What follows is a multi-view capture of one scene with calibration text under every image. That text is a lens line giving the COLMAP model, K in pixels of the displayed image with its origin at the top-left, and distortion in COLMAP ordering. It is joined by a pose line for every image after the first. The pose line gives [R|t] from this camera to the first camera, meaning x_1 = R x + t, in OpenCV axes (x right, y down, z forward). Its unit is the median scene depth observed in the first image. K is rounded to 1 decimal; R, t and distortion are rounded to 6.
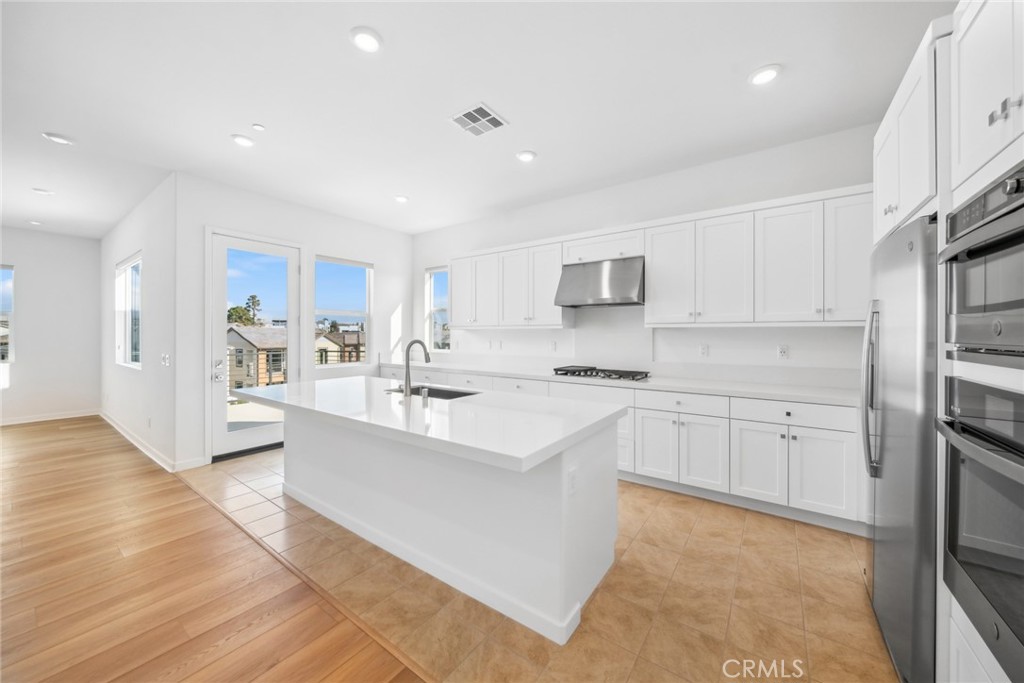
lens RADIAL K [[375.2, 0, 507.0], [0, 375.2, 337.0], [0, 0, 1]] dist [-0.001223, 0.000059]
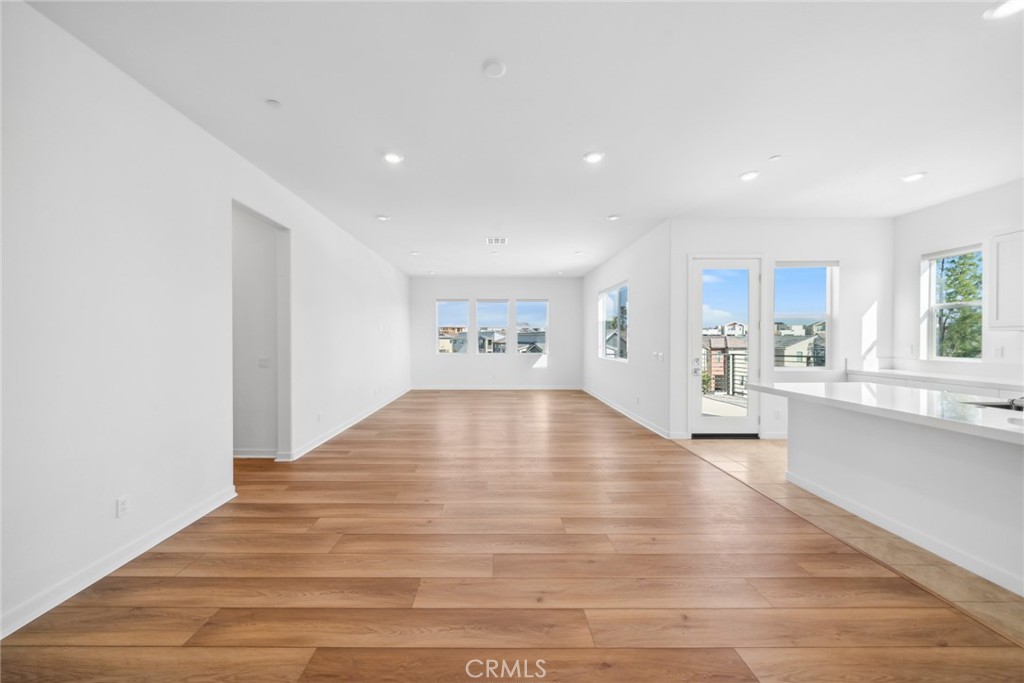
lens RADIAL K [[350.7, 0, 502.8], [0, 350.7, 341.0], [0, 0, 1]] dist [0.004606, 0.000196]
pose [[0.595129, 0.005649, -0.803610, -0.203359], [-0.004394, 0.999983, 0.003776, 0.001051], [0.803618, 0.001284, 0.595144, -0.227363]]
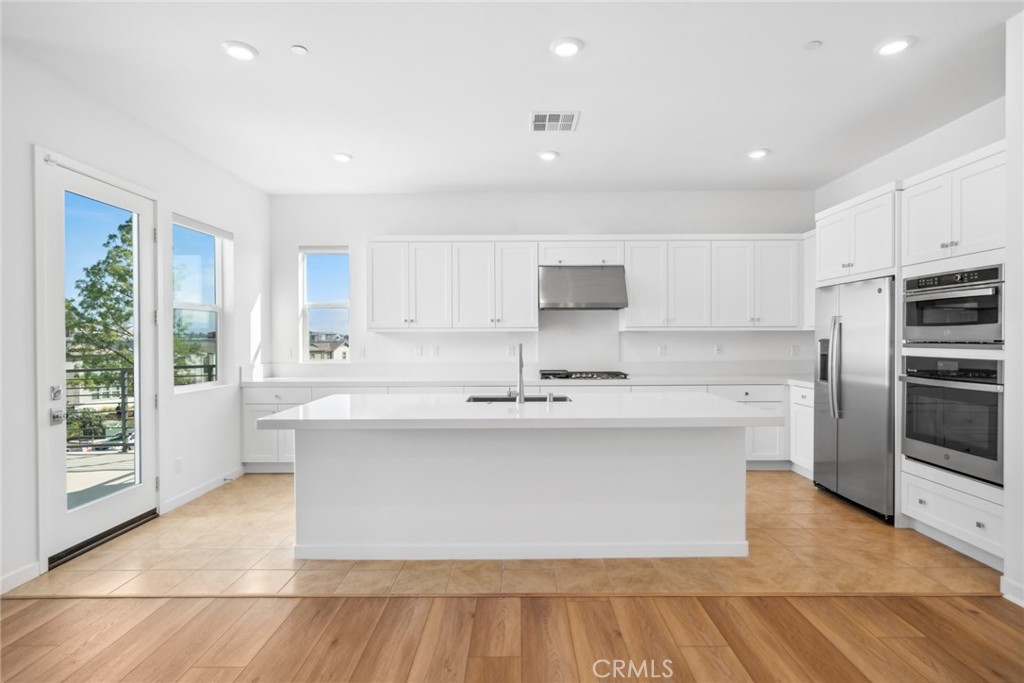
lens RADIAL K [[508.3, 0, 508.2], [0, 508.3, 341.5], [0, 0, 1]] dist [-0.001571, -0.000306]
pose [[0.818262, -0.007504, 0.574796, -0.633995], [0.009565, 0.999954, -0.000563, 0.002892], [-0.574765, 0.005959, 0.818297, -0.018464]]
